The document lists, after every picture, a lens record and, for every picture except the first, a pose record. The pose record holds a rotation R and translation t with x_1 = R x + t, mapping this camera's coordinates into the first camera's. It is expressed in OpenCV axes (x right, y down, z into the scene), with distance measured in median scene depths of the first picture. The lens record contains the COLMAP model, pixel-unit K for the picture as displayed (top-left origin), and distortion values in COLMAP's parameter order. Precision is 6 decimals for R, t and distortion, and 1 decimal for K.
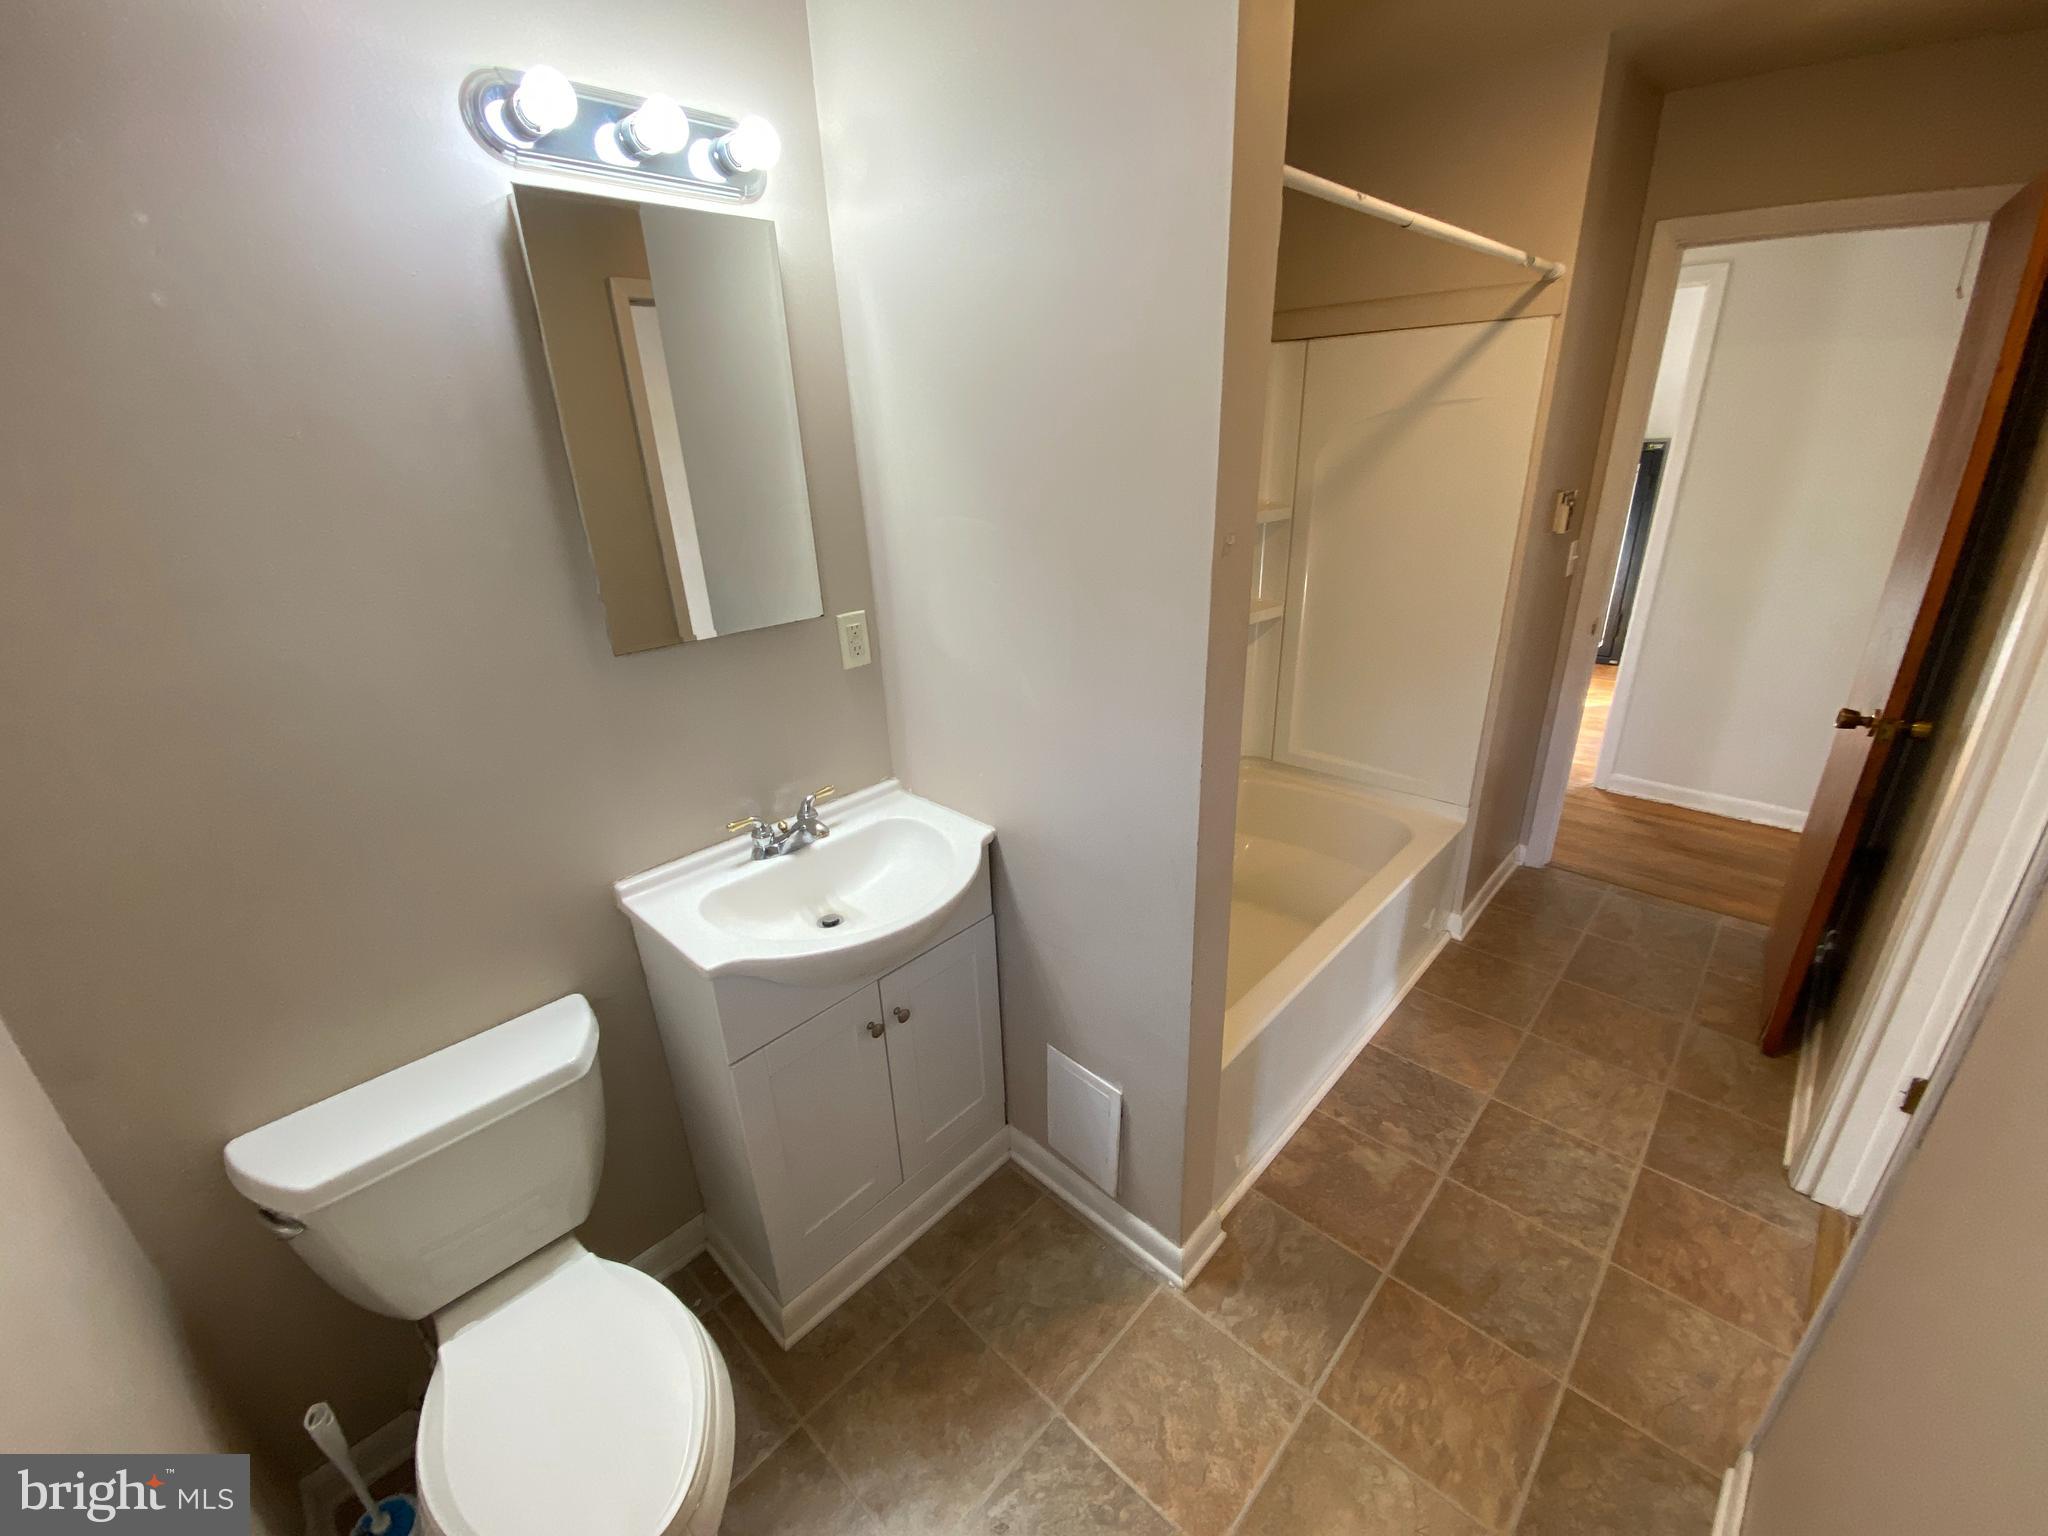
lens RADIAL K [[832.8, 0, 1021.2], [0, 832.8, 767.8], [0, 0, 1]] dist [0.024179, -0.022145]
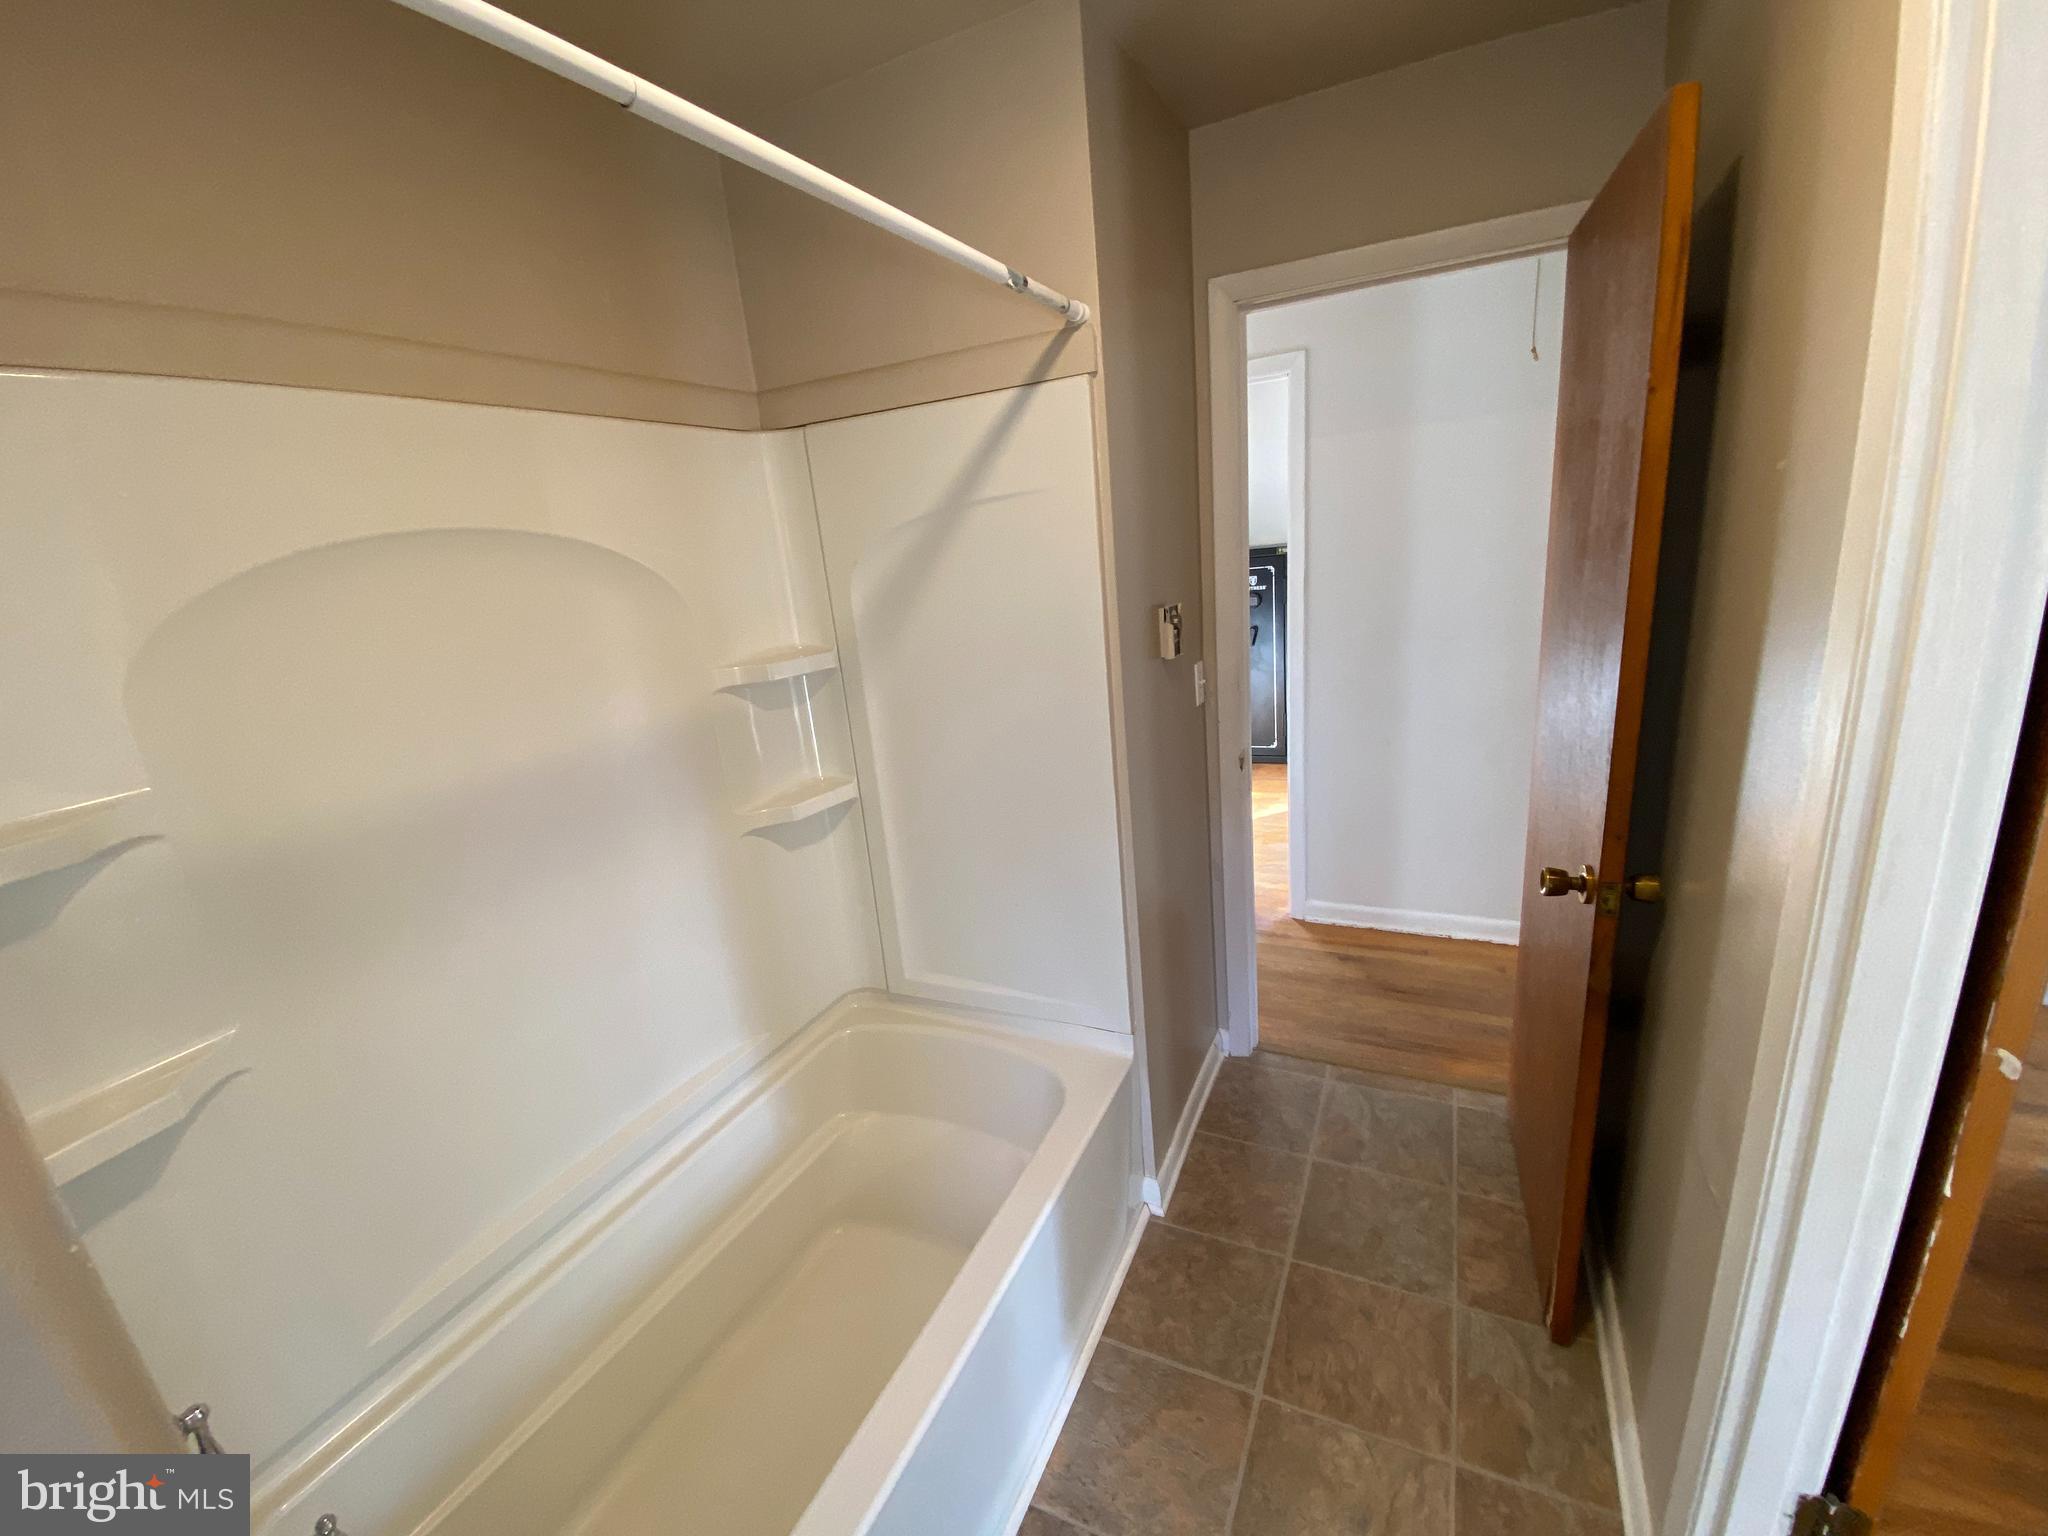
lens RADIAL K [[837.1, 0, 1000.1], [0, 837.1, 770.5], [0, 0, 1]] dist [0.019660, -0.022690]
pose [[0.957802, -0.123980, 0.259316, 0.255108], [0.158743, 0.980285, -0.117653, -0.103195], [-0.239617, 0.153853, 0.958599, 0.291049]]
